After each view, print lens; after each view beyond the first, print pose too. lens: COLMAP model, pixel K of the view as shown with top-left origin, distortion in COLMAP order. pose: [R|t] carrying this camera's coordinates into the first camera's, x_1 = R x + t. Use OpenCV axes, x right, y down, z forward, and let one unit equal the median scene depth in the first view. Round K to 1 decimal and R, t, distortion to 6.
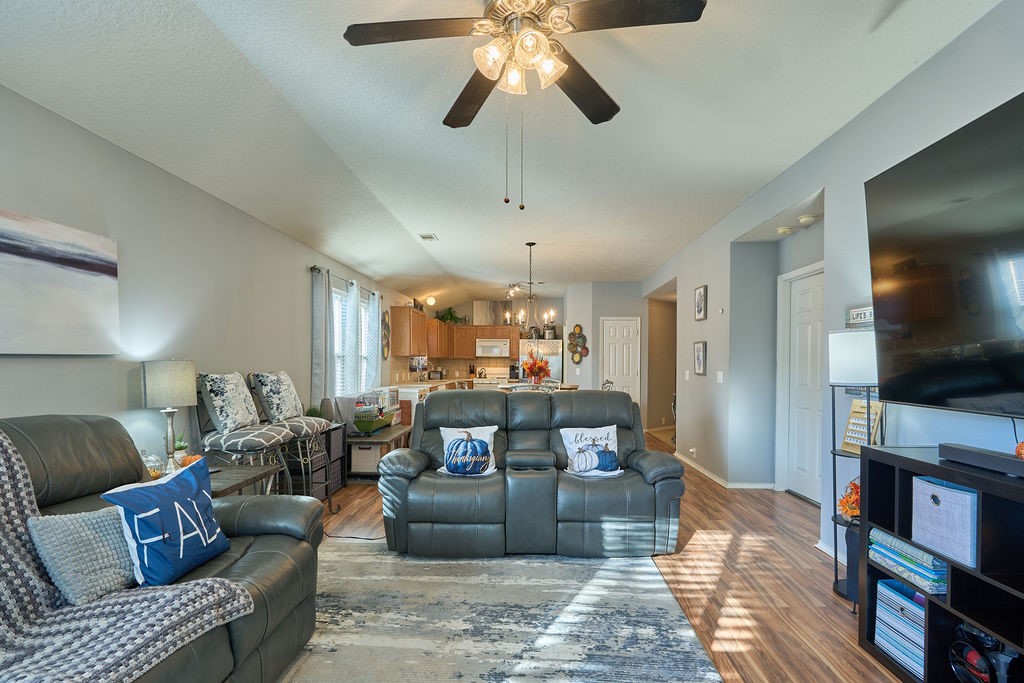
lens RADIAL K [[475.8, 0, 508.2], [0, 475.8, 369.1], [0, 0, 1]] dist [-0.004826, 0.001051]
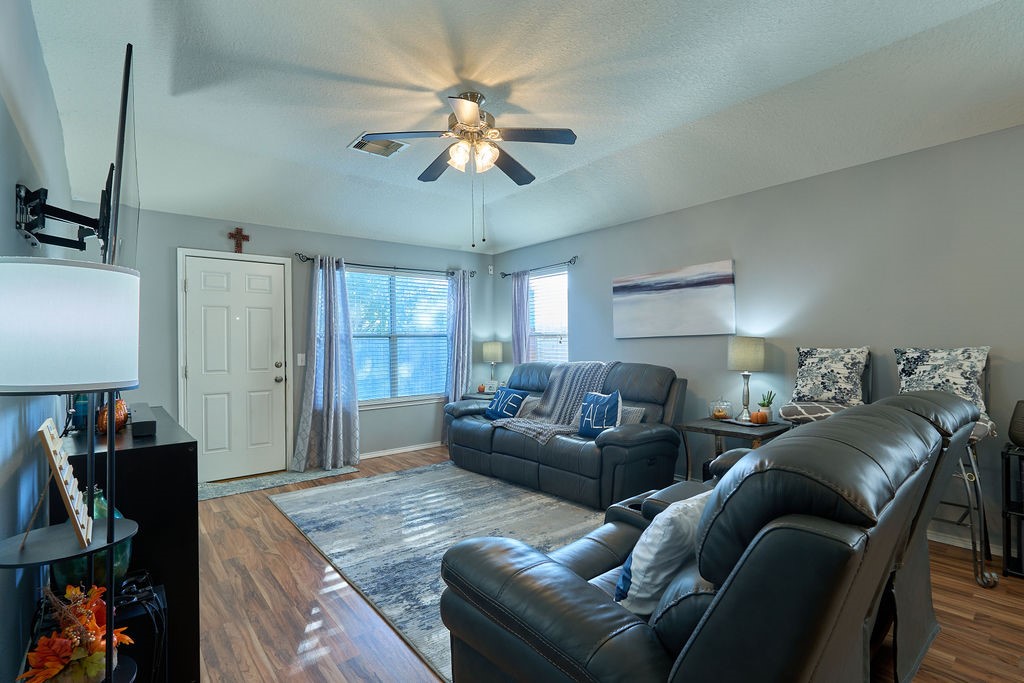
lens RADIAL K [[475.8, 0, 516.4], [0, 475.8, 338.6], [0, 0, 1]] dist [-0.004826, 0.001051]
pose [[-0.728325, 0.000143, -0.685232, 0.758793], [0.003163, 0.999990, -0.003153, -0.011664], [0.685224, -0.004464, -0.728318, 1.661923]]
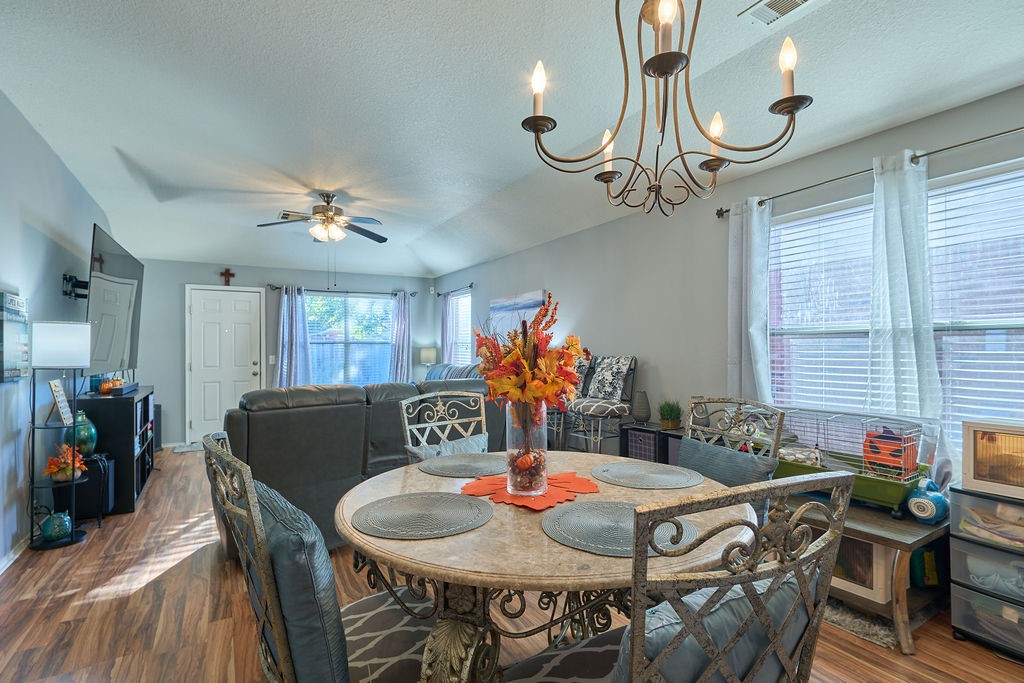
lens RADIAL K [[475.8, 0, 504.9], [0, 475.8, 344.0], [0, 0, 1]] dist [-0.004826, 0.001051]
pose [[-0.820649, -0.002626, -0.571427, 0.523237], [-0.003258, 0.999995, 0.000085, -0.030845], [0.571424, 0.001931, -0.820653, 2.677975]]
